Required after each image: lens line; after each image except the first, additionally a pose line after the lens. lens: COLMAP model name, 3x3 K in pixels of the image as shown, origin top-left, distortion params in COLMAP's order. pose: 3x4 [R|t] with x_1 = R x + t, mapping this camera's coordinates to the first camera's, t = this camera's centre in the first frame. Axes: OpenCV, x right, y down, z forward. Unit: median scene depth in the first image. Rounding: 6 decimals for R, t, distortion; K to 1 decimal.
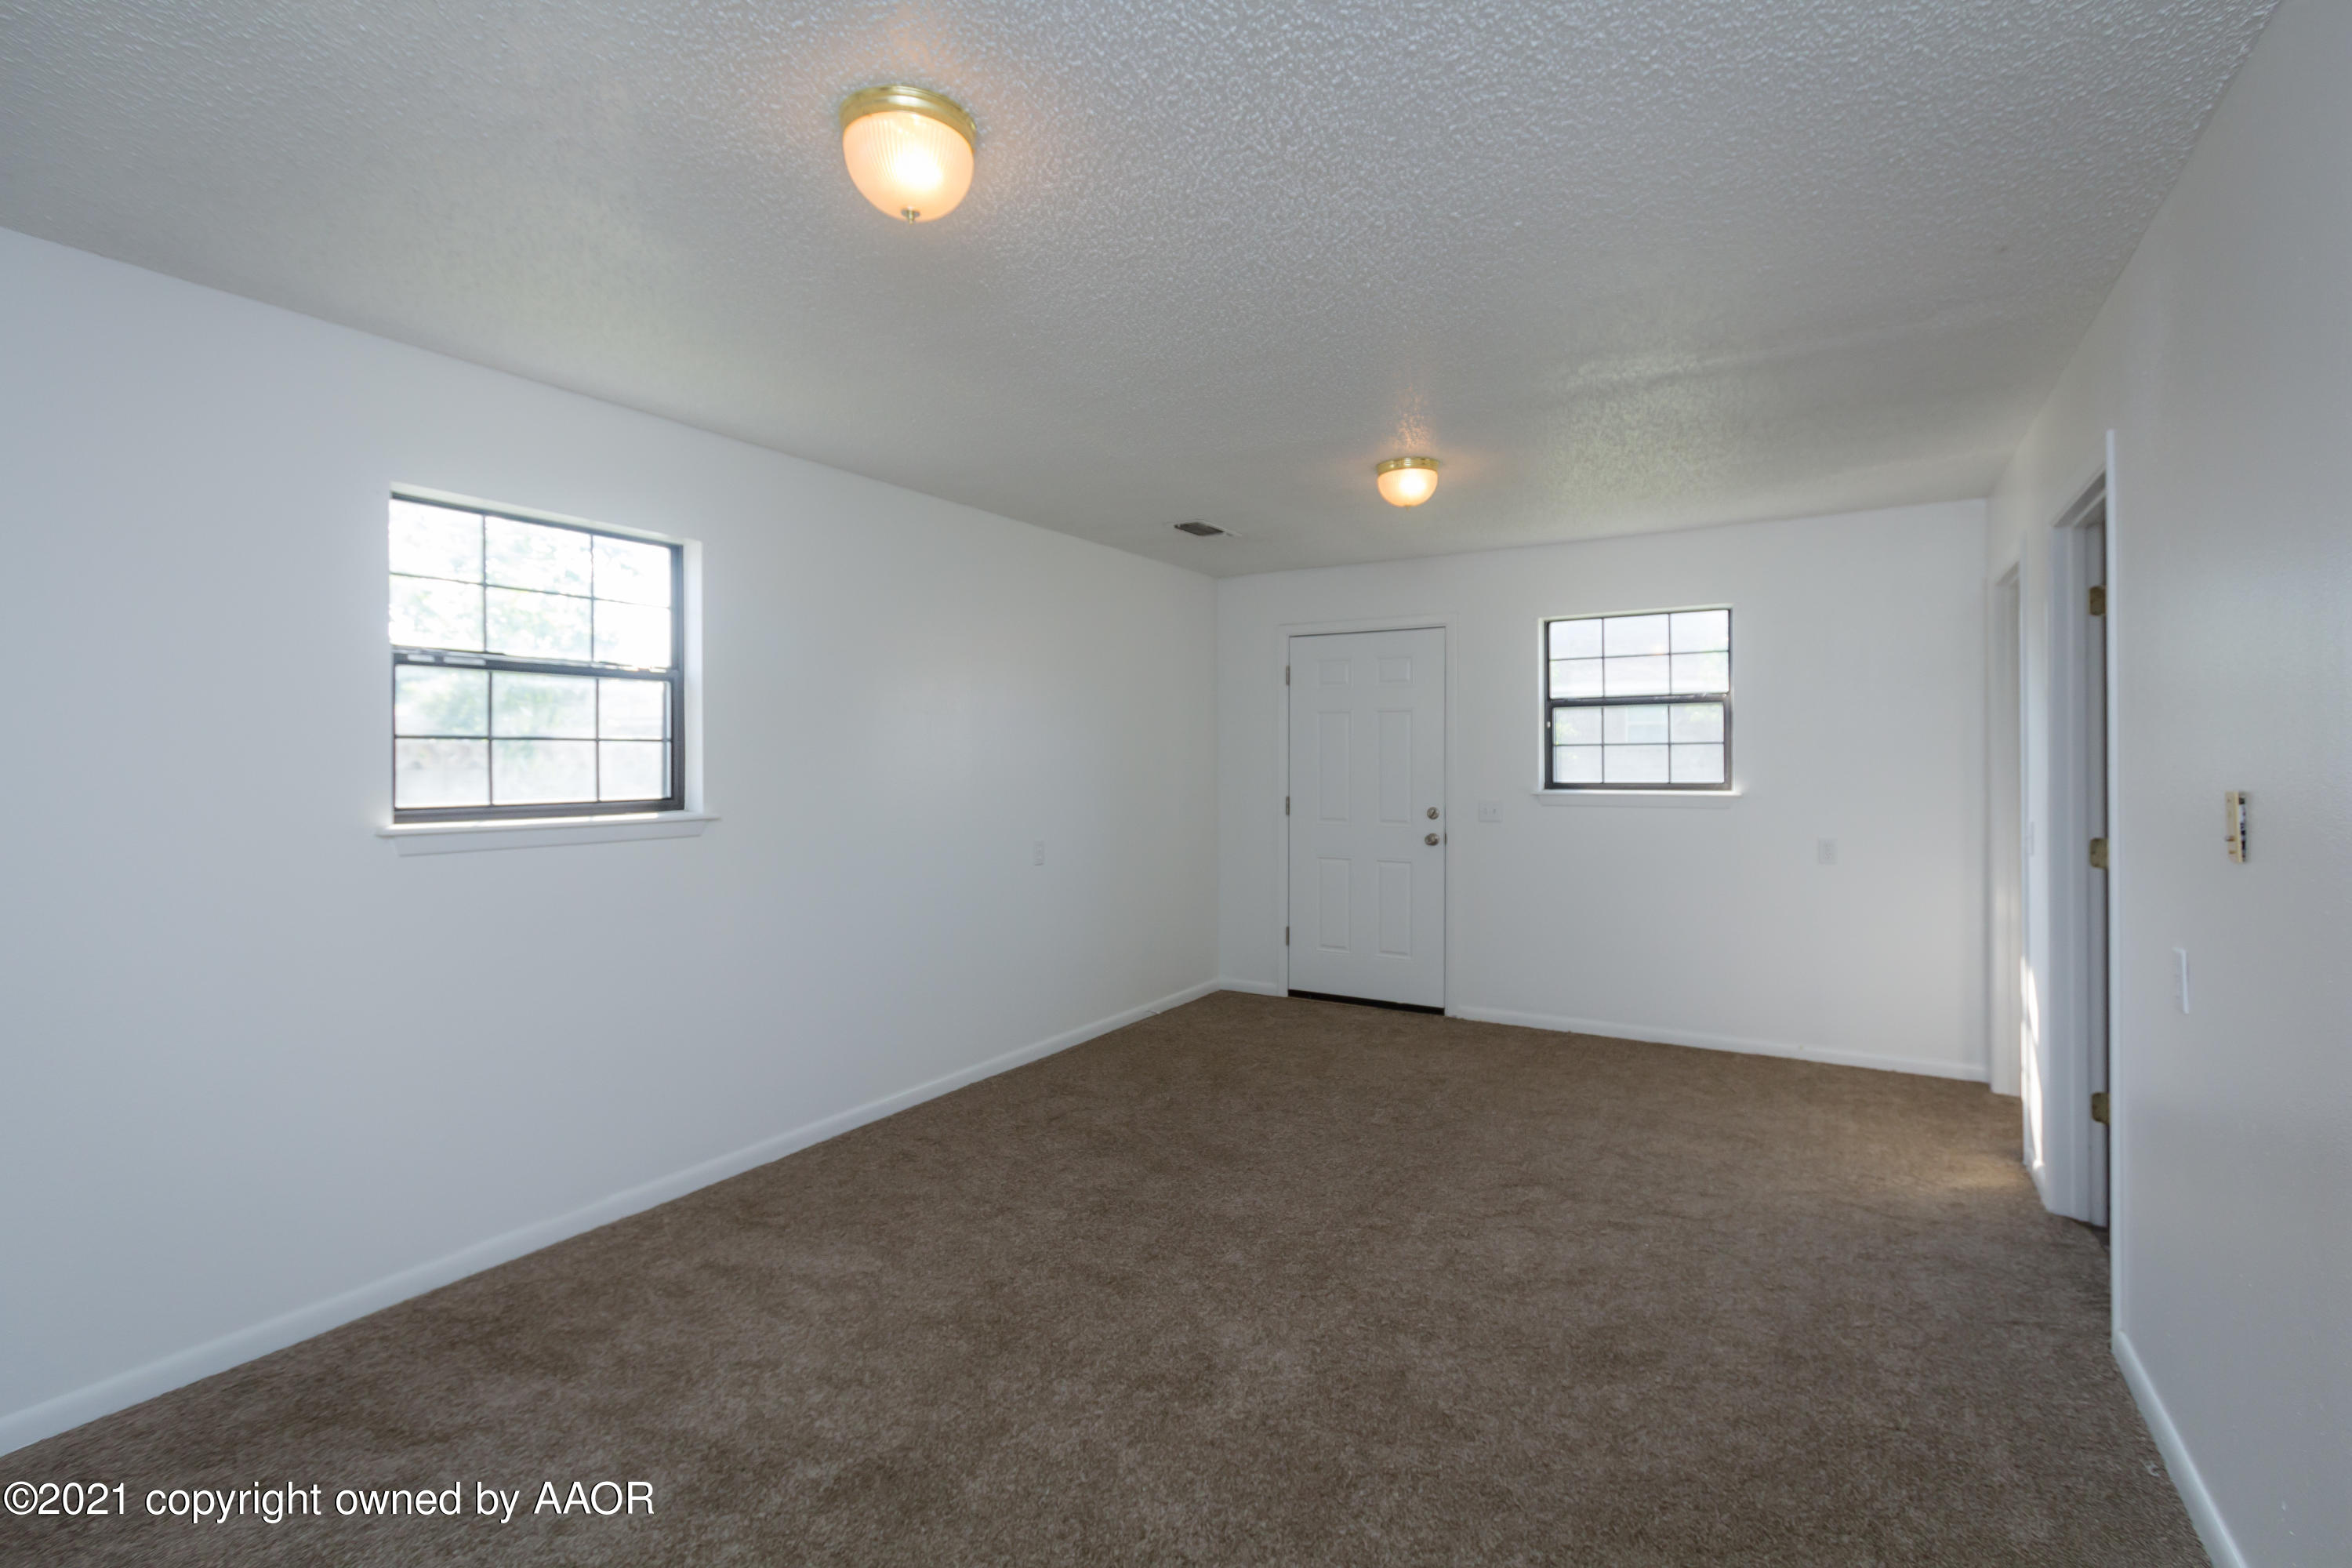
lens RADIAL K [[1078.4, 0, 1185.9], [0, 1078.4, 764.6], [0, 0, 1]] dist [0.001601, 0.000026]
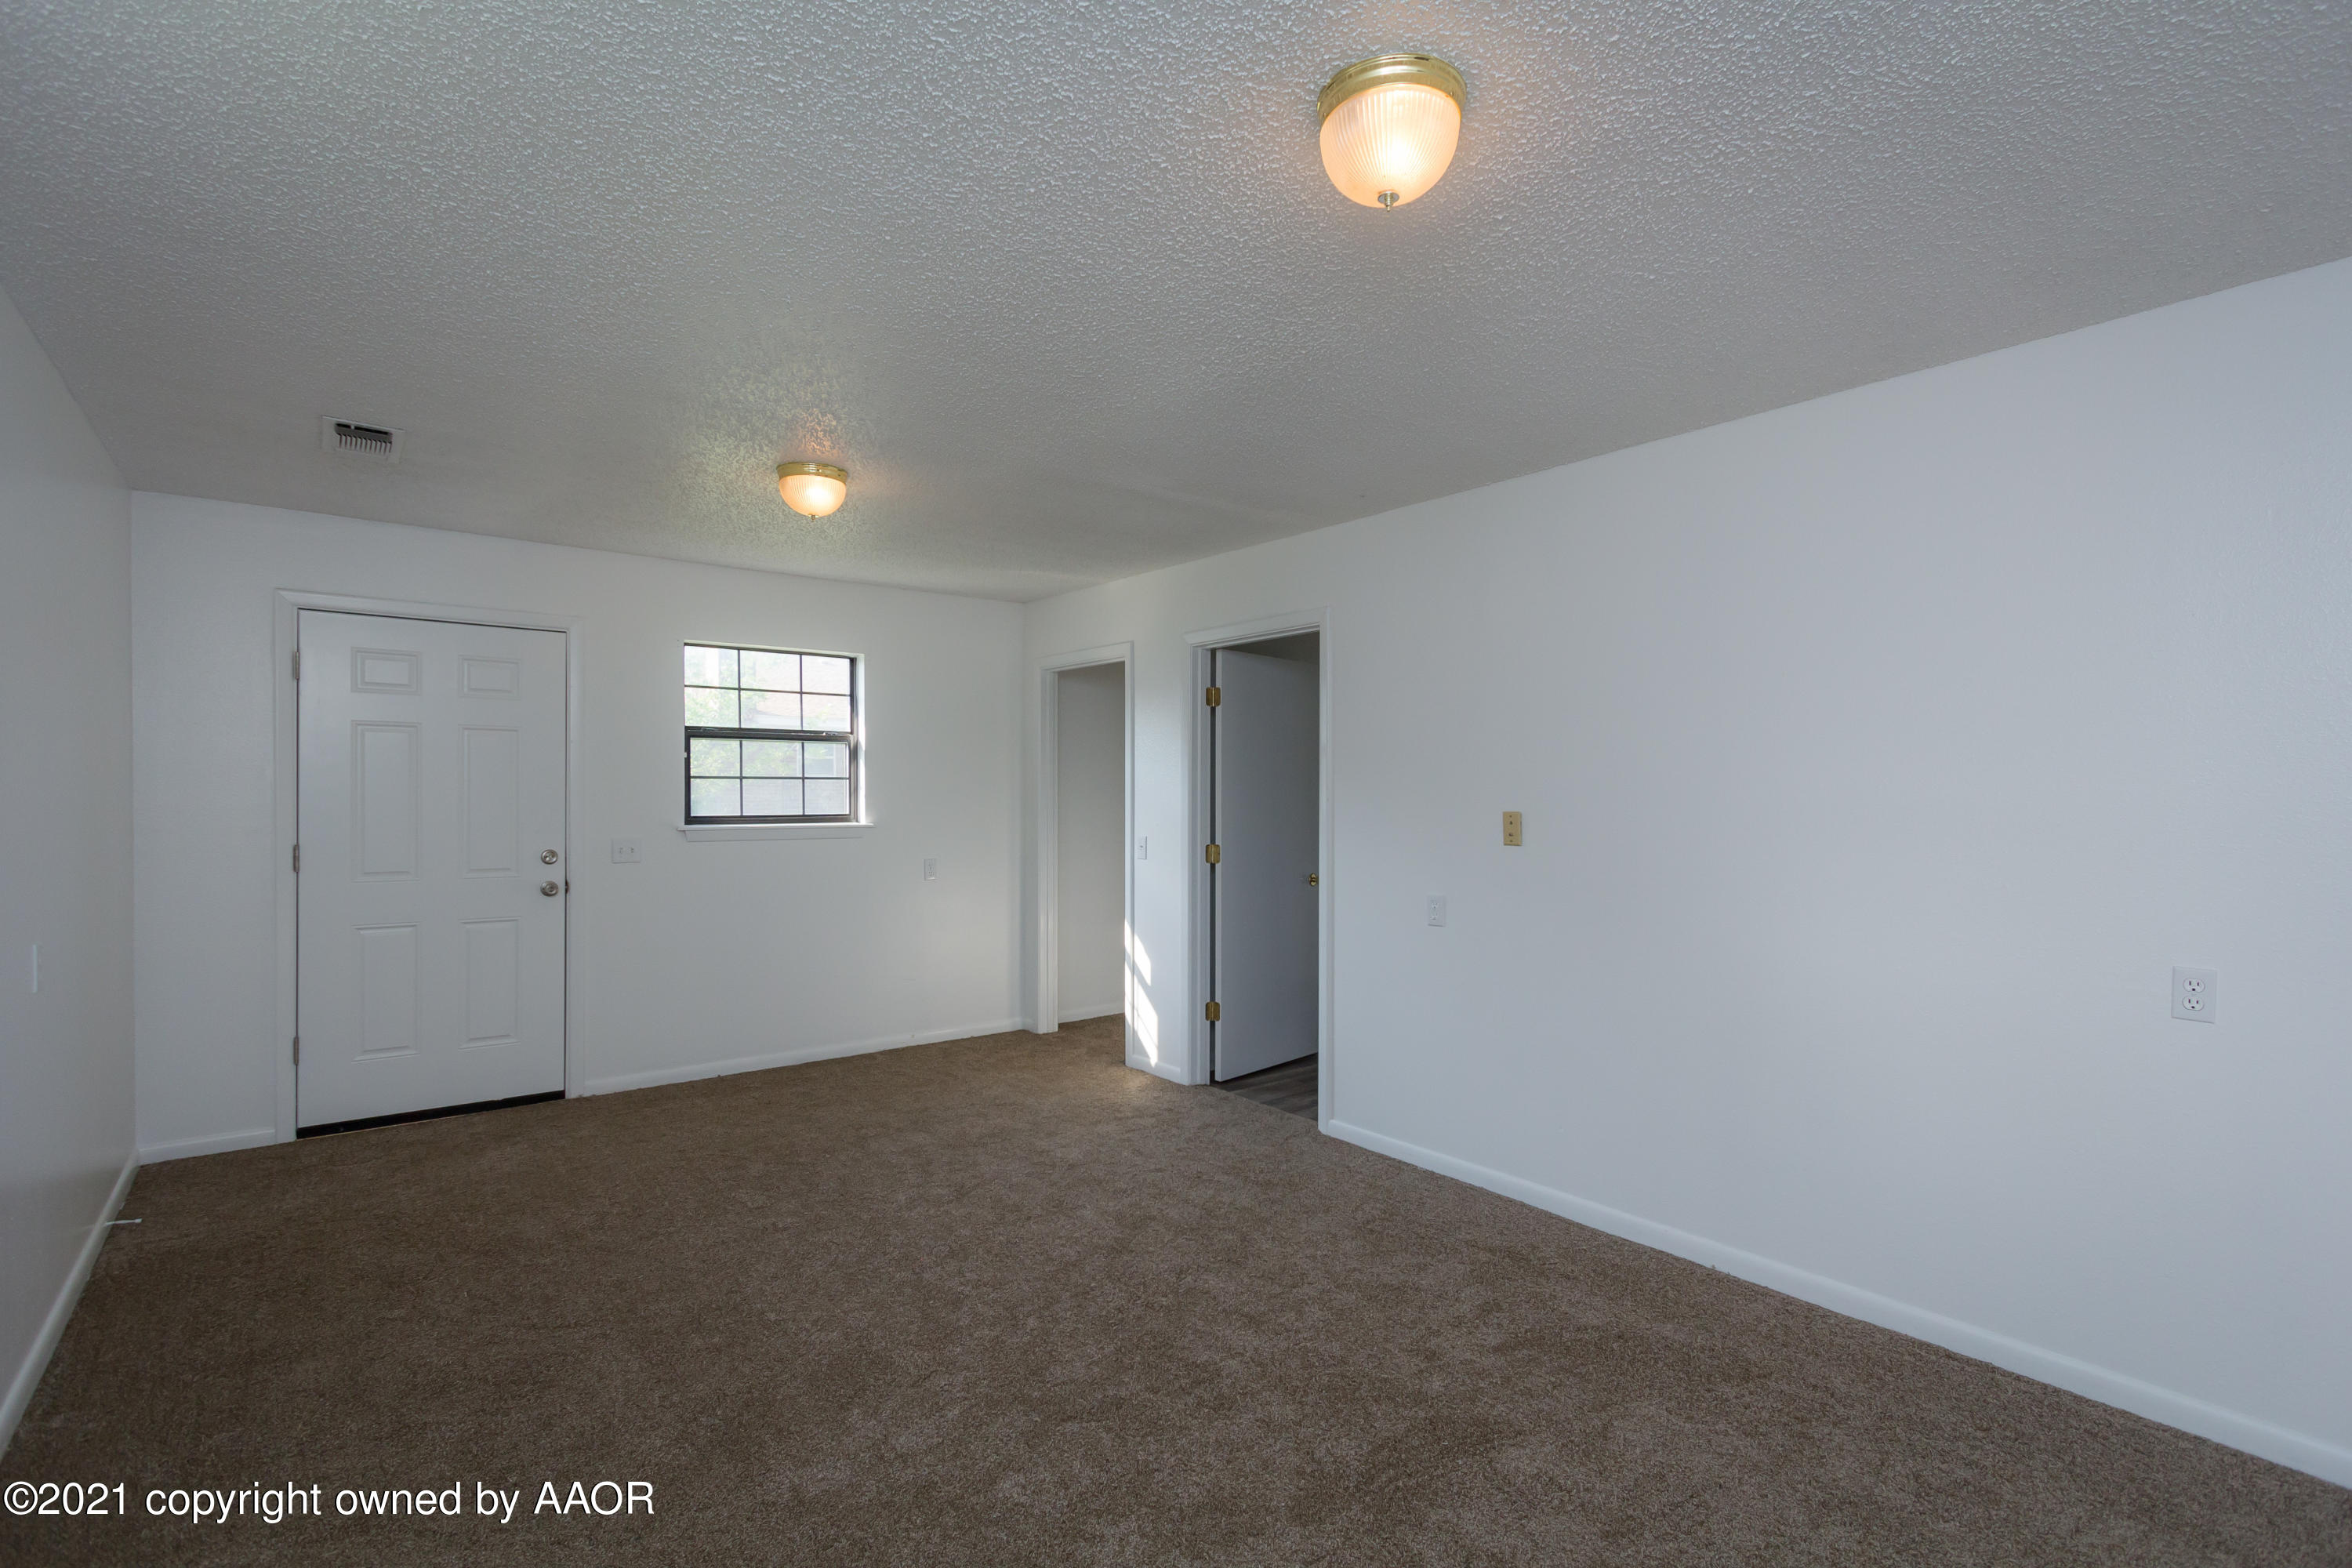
lens RADIAL K [[1083.6, 0, 1169.5], [0, 1083.6, 807.0], [0, 0, 1]] dist [0.001085, 0.000080]
pose [[0.354628, -0.007369, 0.934978, -0.413384], [0.000065, 0.999969, 0.007857, 0.000612], [-0.935007, -0.002726, 0.354618, 0.291674]]
